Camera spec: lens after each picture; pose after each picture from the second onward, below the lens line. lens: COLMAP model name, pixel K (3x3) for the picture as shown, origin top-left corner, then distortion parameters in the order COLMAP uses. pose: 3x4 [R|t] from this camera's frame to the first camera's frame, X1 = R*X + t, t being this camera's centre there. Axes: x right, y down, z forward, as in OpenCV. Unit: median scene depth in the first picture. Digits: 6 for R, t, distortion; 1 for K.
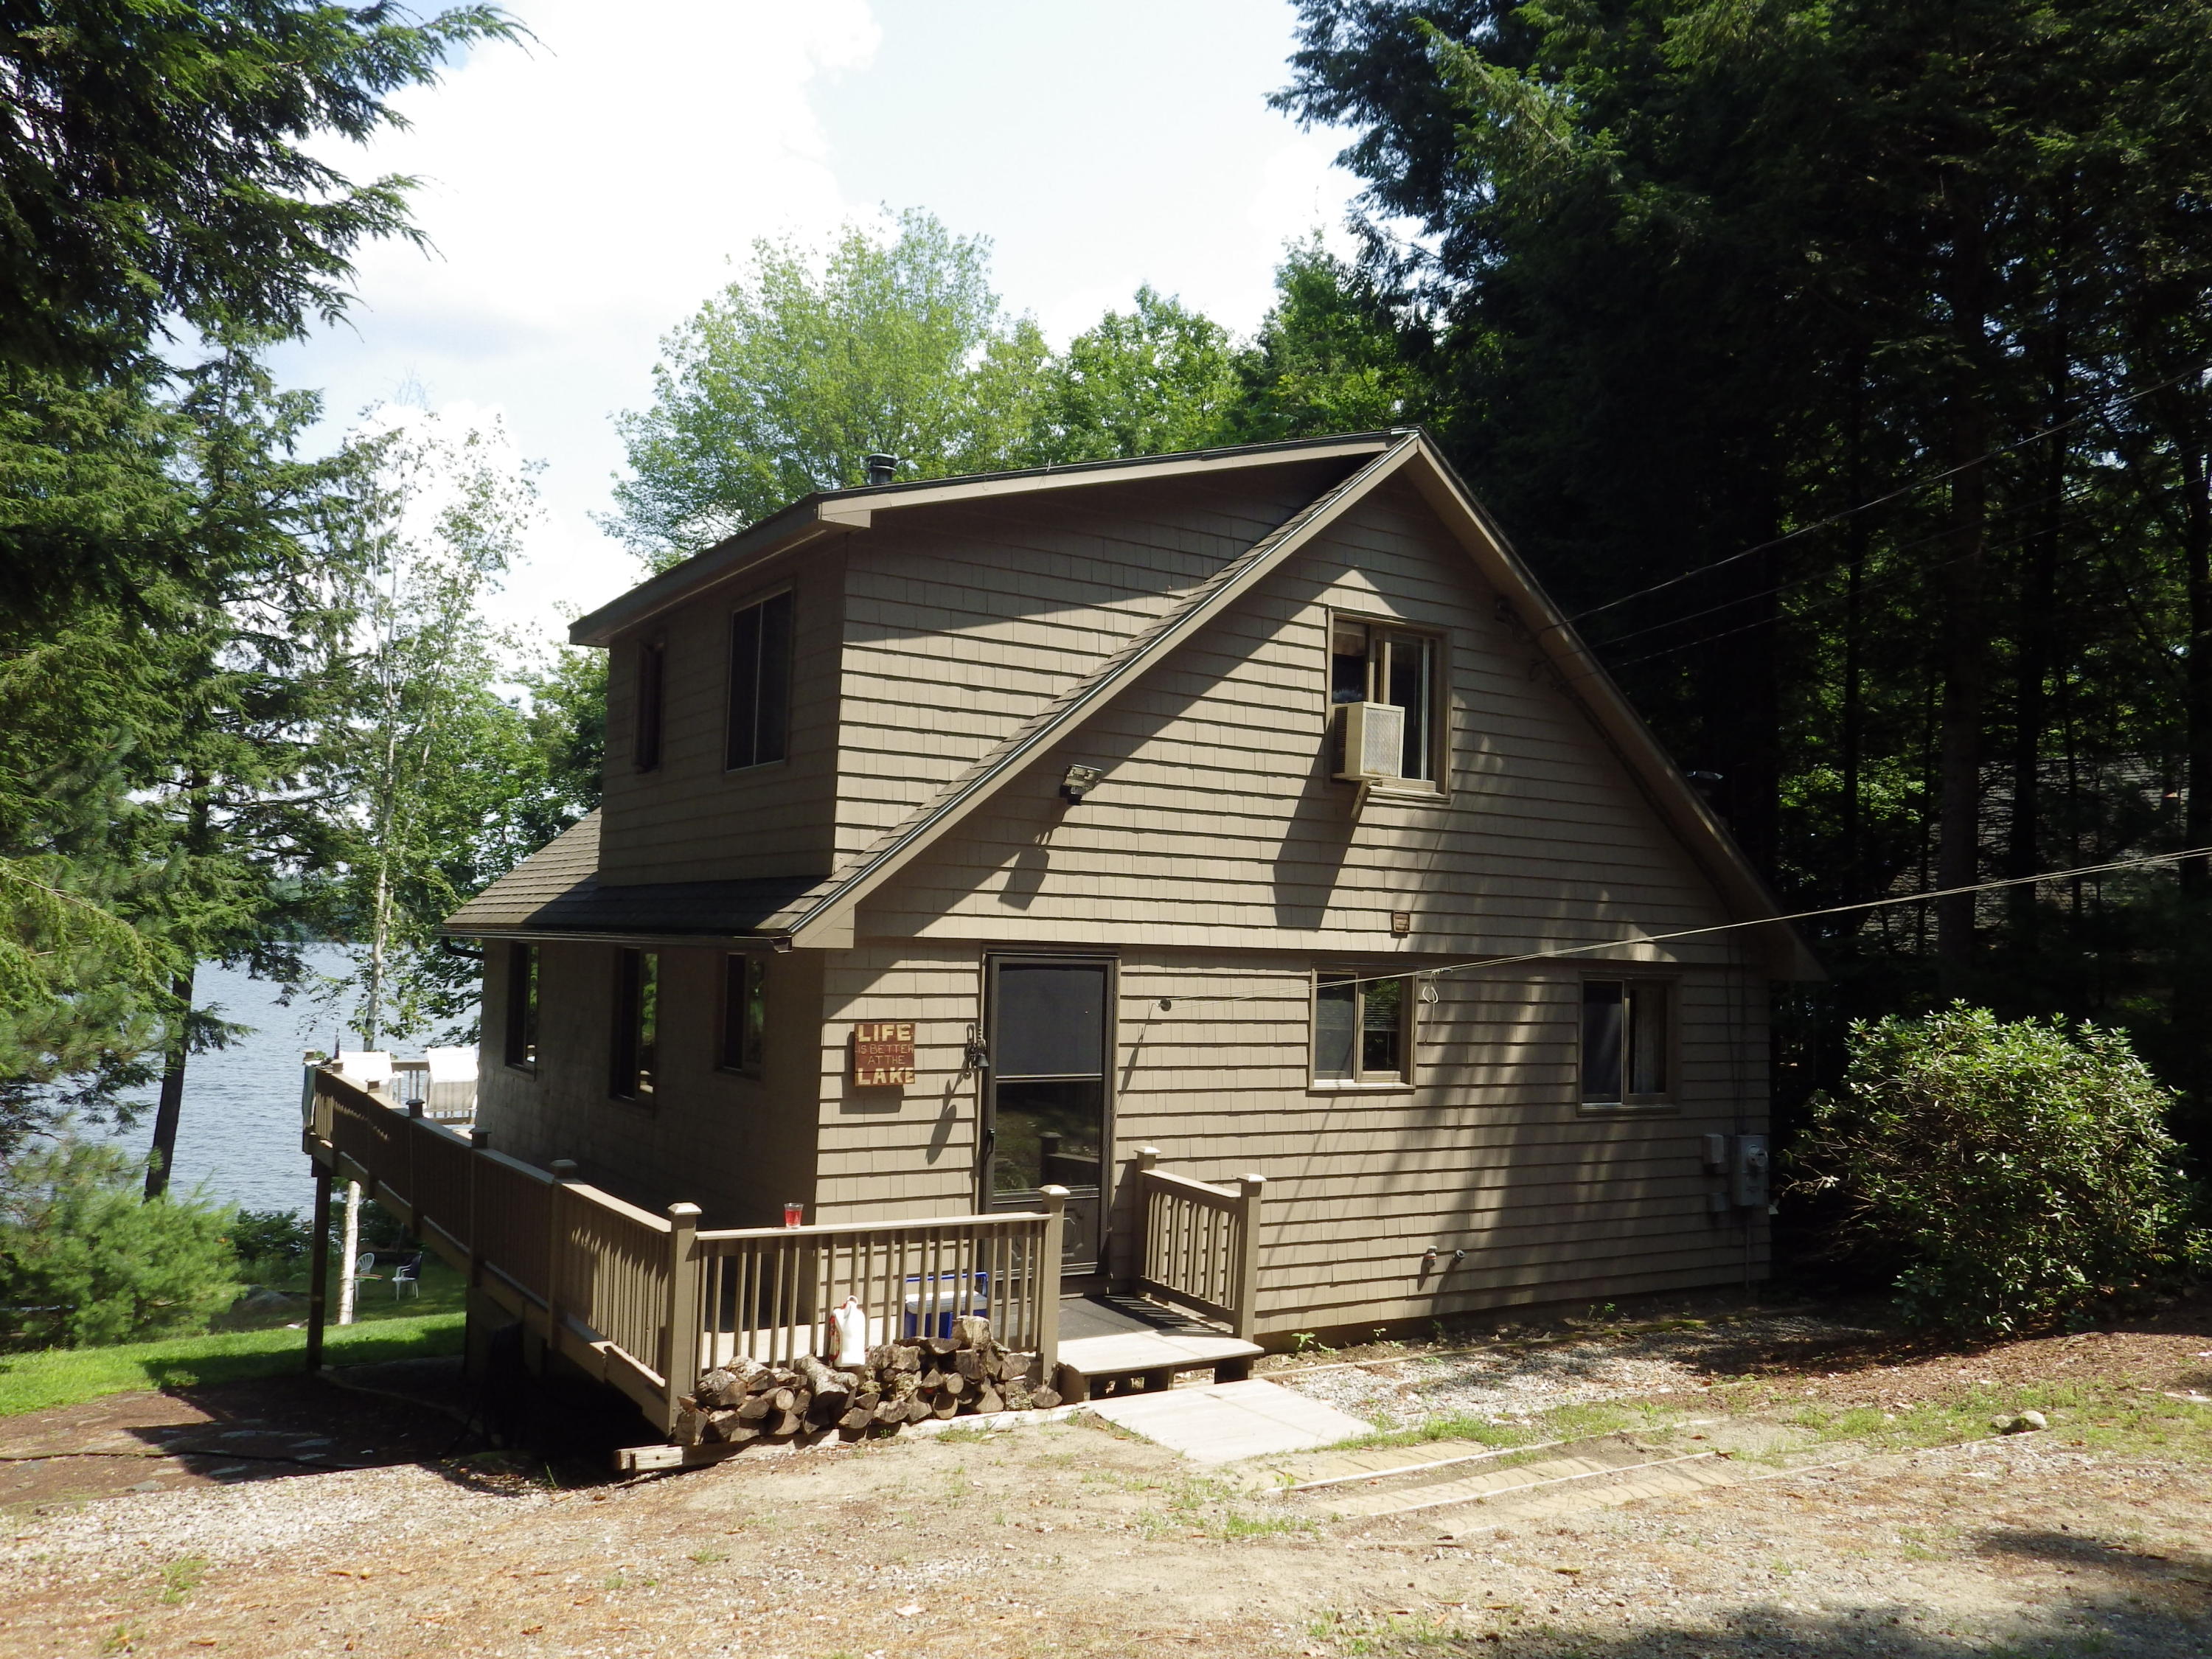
lens RADIAL K [[1752.1, 0, 1102.4], [0, 1752.1, 821.6], [0, 0, 1]] dist [-0.004666, -0.005133]
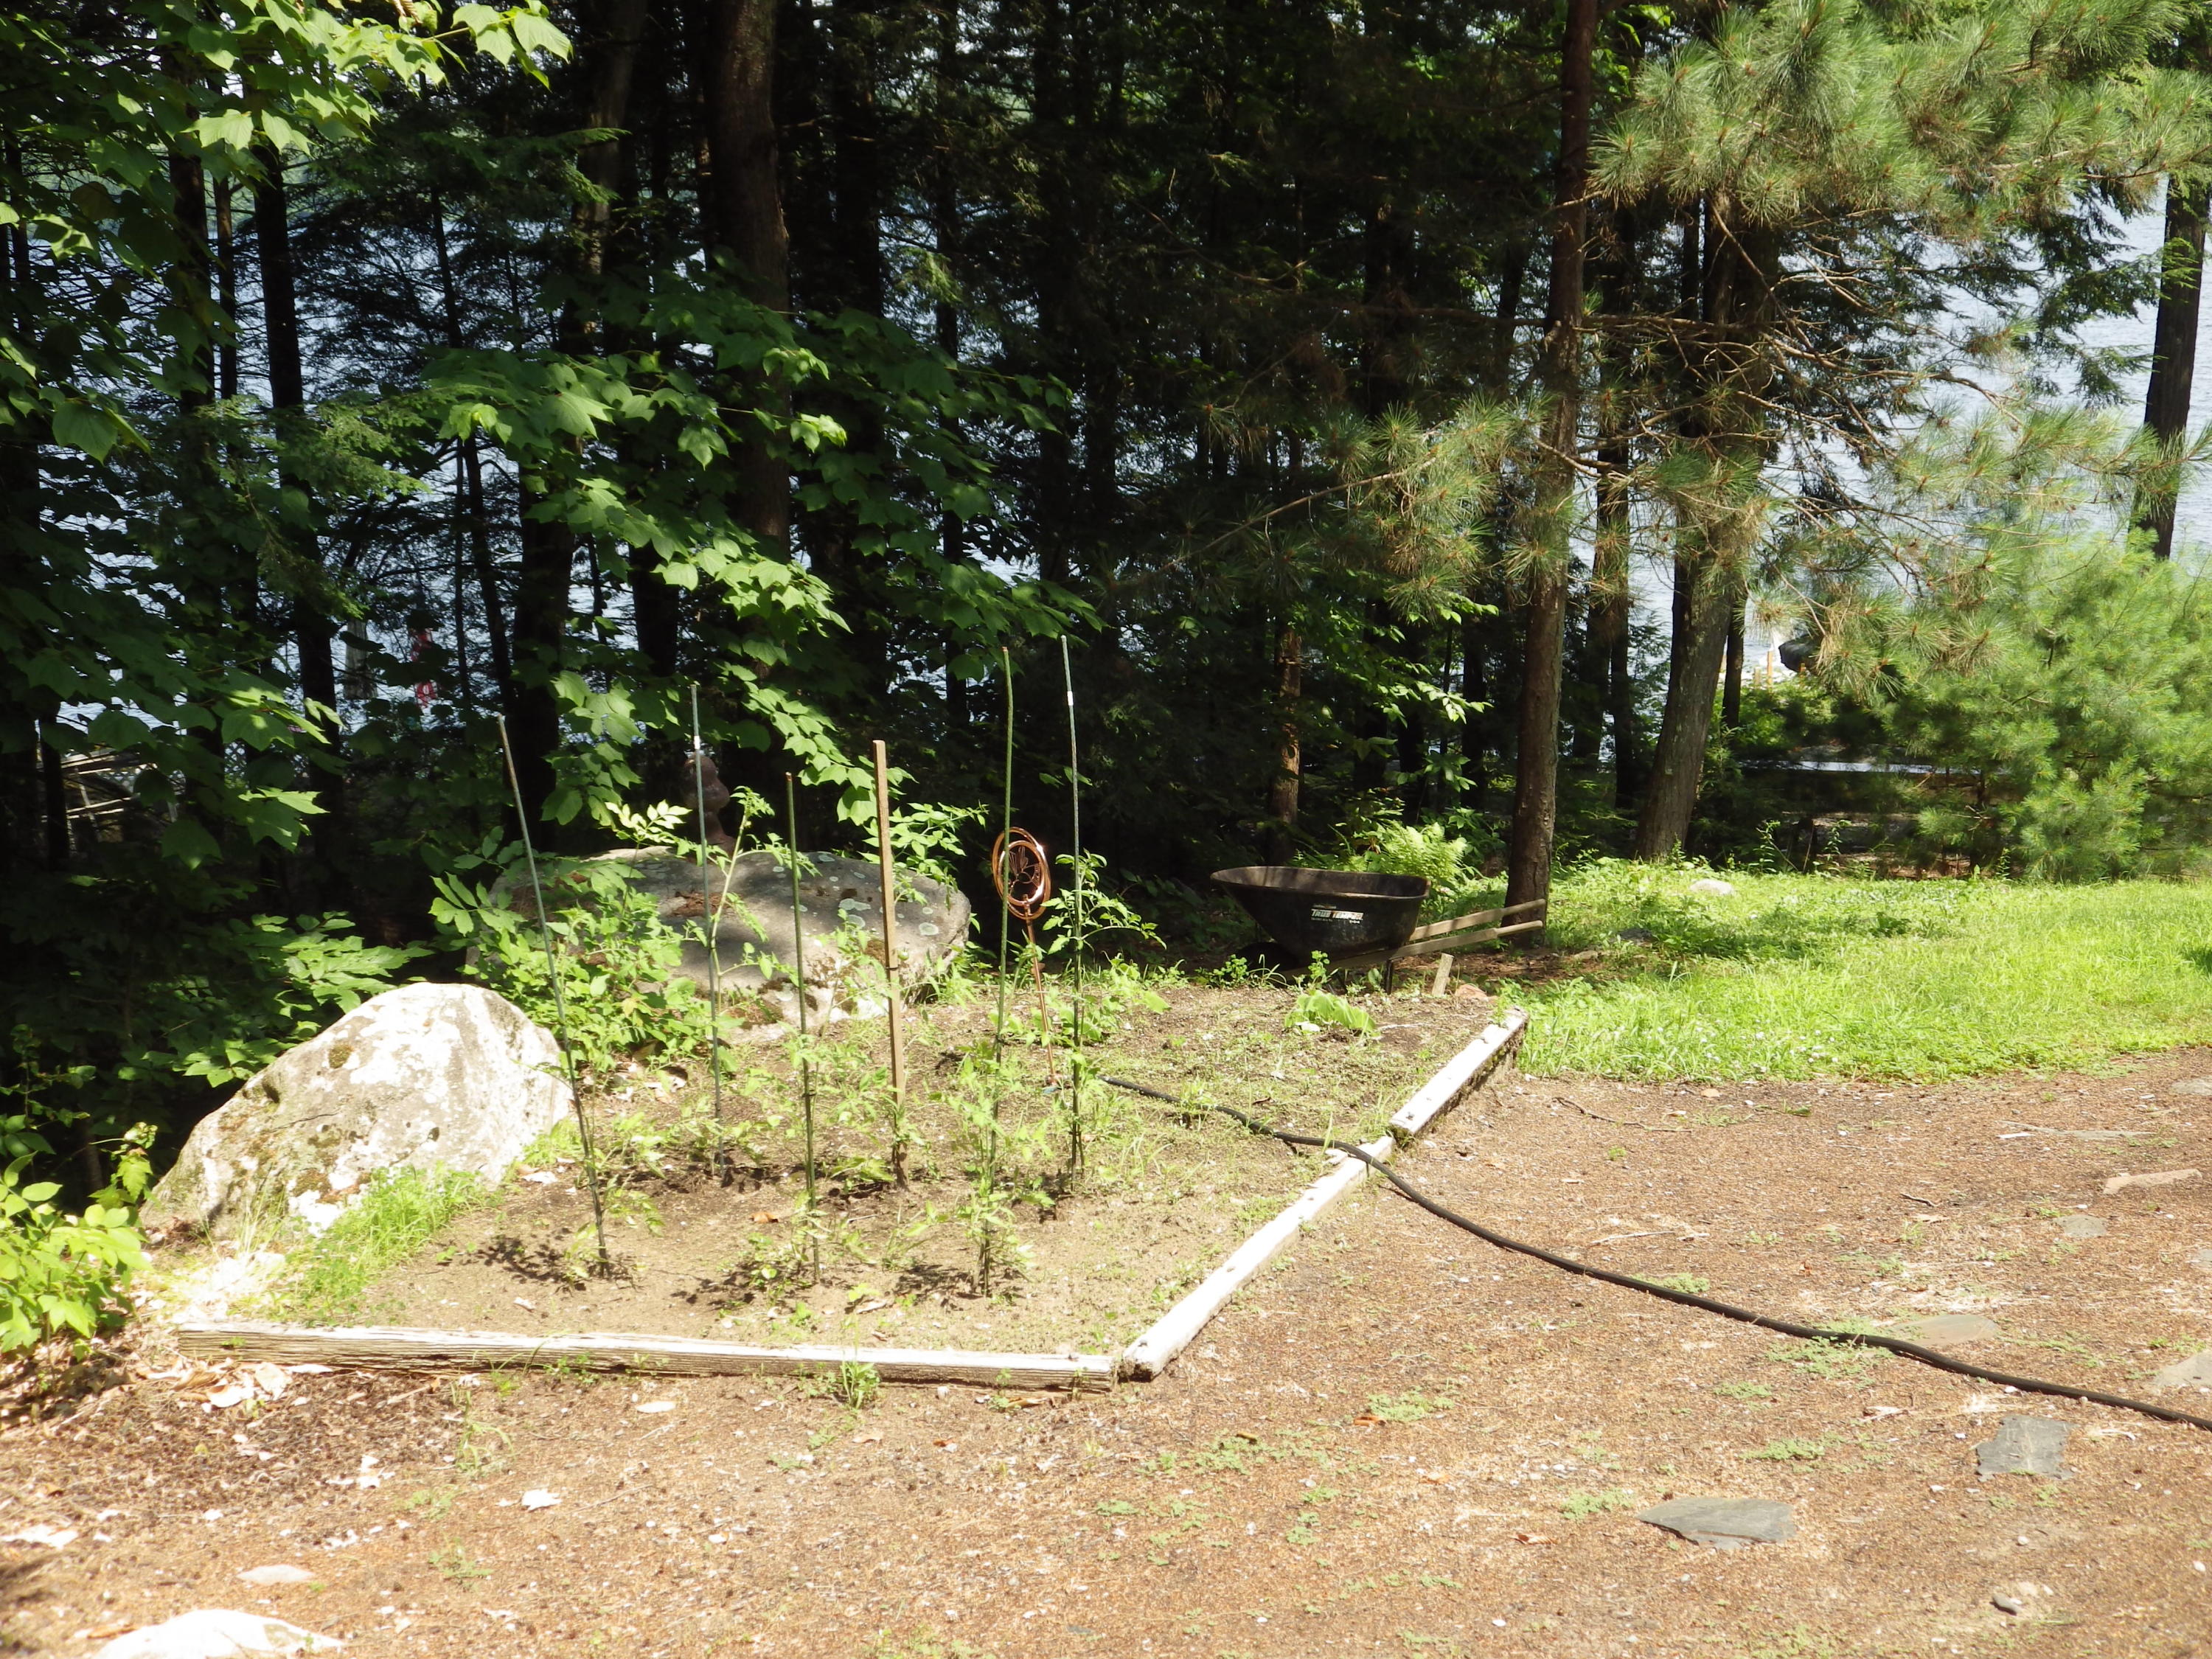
lens RADIAL K [[3221.6, 0, 1105.3], [0, 3221.6, 827.1], [0, 0, 1]] dist [0.003648, 0.000000]
pose [[0.708338, 0.102120, -0.698448, -0.172229], [0.098347, 0.965551, 0.240912, 0.063770], [0.698989, -0.239338, 0.673893, 0.270131]]
